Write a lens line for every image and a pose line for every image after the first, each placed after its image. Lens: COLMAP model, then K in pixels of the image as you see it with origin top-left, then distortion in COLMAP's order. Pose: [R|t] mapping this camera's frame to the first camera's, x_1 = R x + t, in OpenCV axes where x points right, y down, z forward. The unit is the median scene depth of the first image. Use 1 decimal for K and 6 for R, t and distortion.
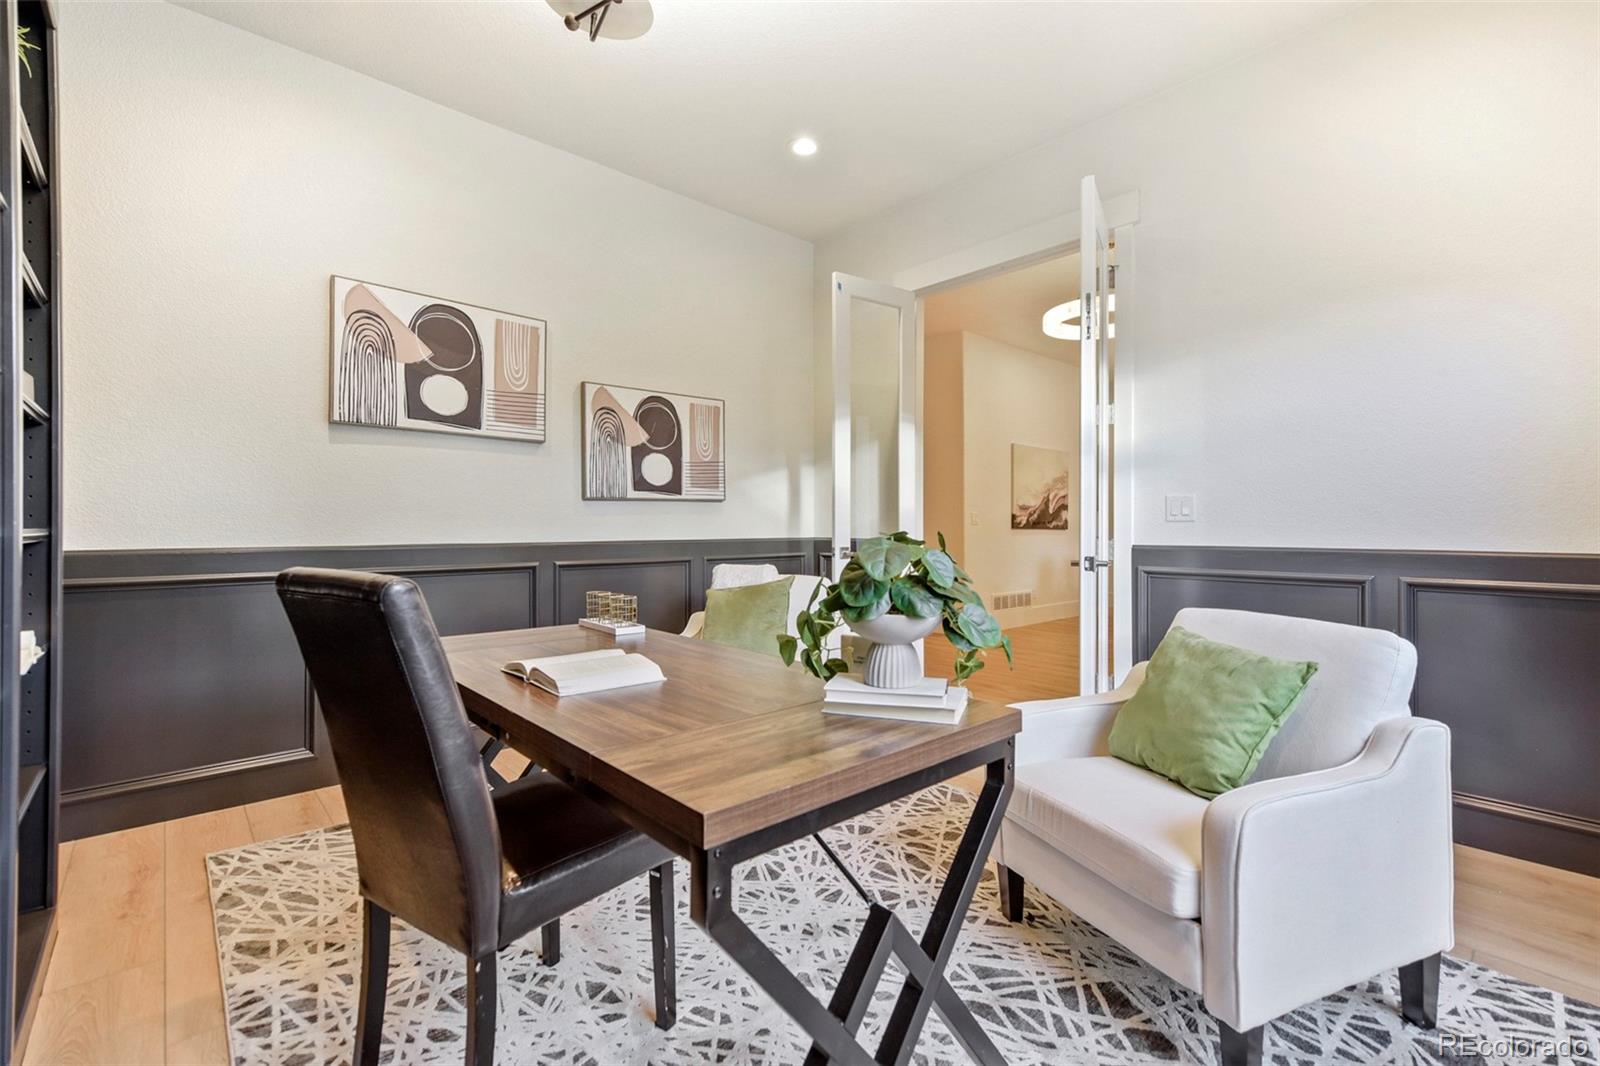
lens RADIAL K [[711.9, 0, 796.8], [0, 711.9, 525.0], [0, 0, 1]] dist [-0.000923, -0.000739]
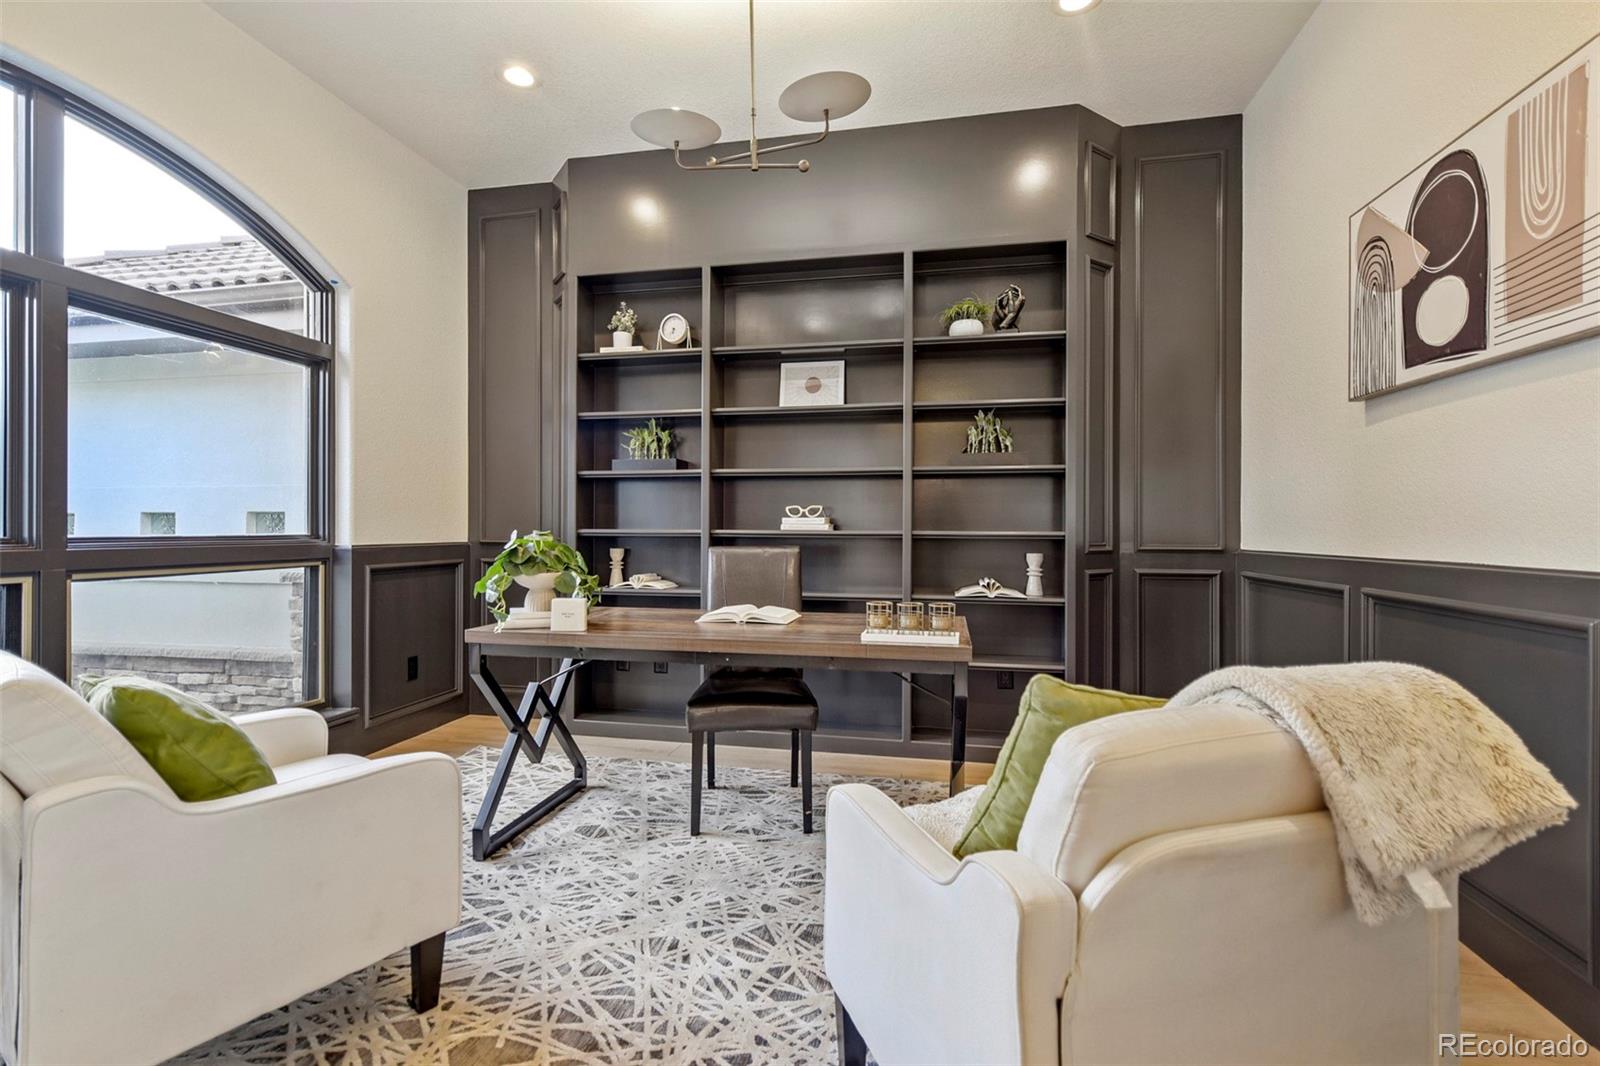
lens RADIAL K [[711.9, 0, 796.8], [0, 711.9, 525.0], [0, 0, 1]] dist [-0.000923, -0.000739]
pose [[-0.809998, -0.019955, -0.586093, 0.409665], [-0.018572, 0.999792, -0.008373, 0.012635], [0.586138, 0.004102, -0.810201, 1.705461]]
